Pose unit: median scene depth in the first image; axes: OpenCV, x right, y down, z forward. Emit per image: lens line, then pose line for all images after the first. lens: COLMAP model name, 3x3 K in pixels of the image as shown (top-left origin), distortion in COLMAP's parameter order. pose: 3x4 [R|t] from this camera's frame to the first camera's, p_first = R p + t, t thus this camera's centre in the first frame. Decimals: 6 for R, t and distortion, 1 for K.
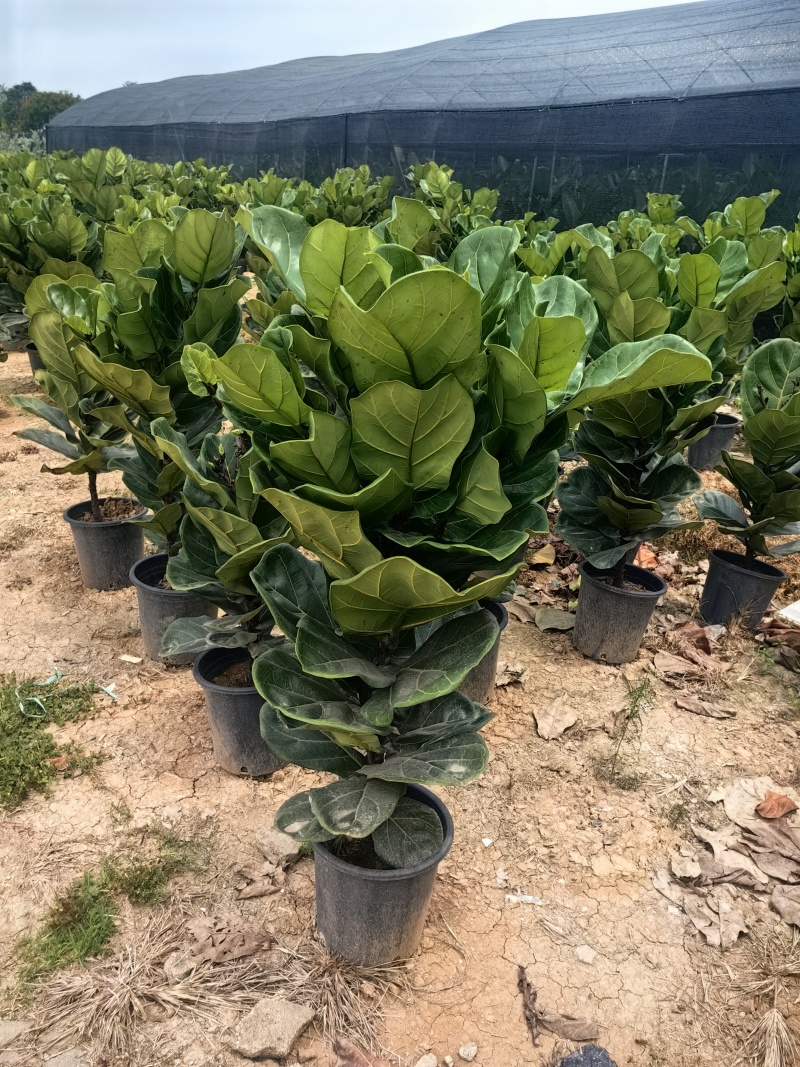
lens RADIAL K [[842.4, 0, 406.1], [0, 842.4, 532.1], [0, 0, 1]] dist [0.033667, -0.049327]
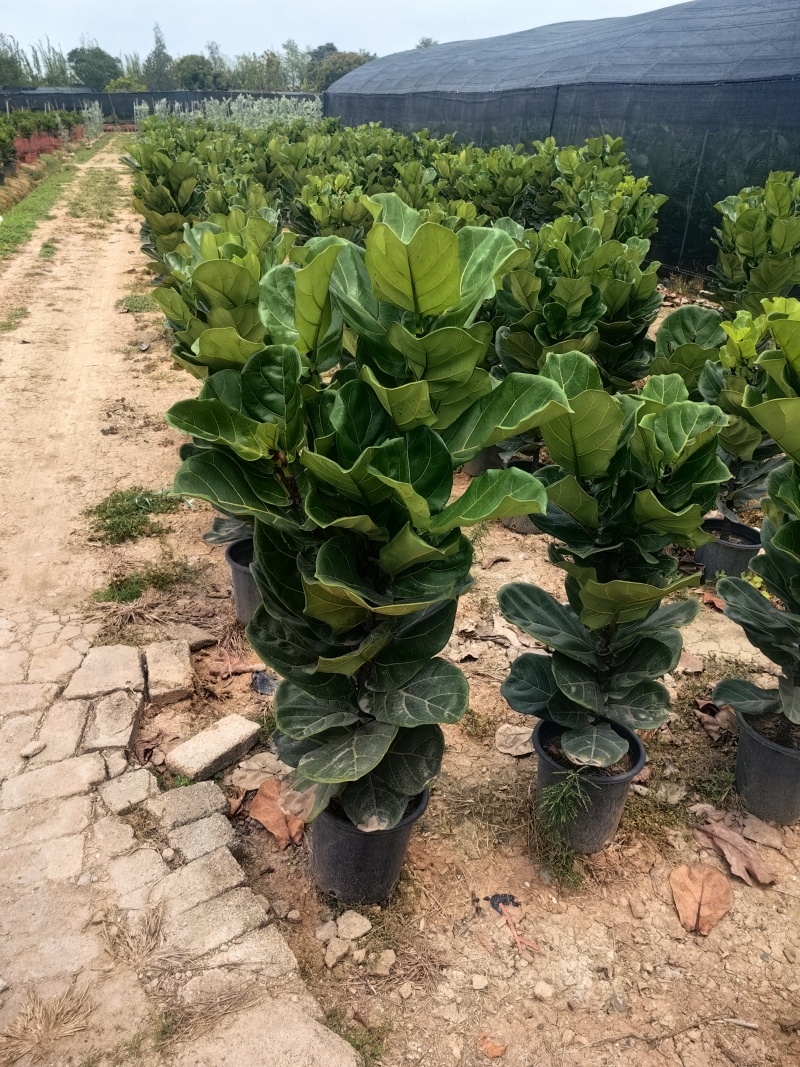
lens RADIAL K [[842.4, 0, 406.1], [0, 842.4, 532.1], [0, 0, 1]] dist [0.033667, -0.049327]
pose [[0.953566, 0.118268, -0.276993, 0.128537], [-0.105384, 0.992559, 0.061004, 0.025477], [0.282146, -0.028981, 0.958934, -0.114338]]
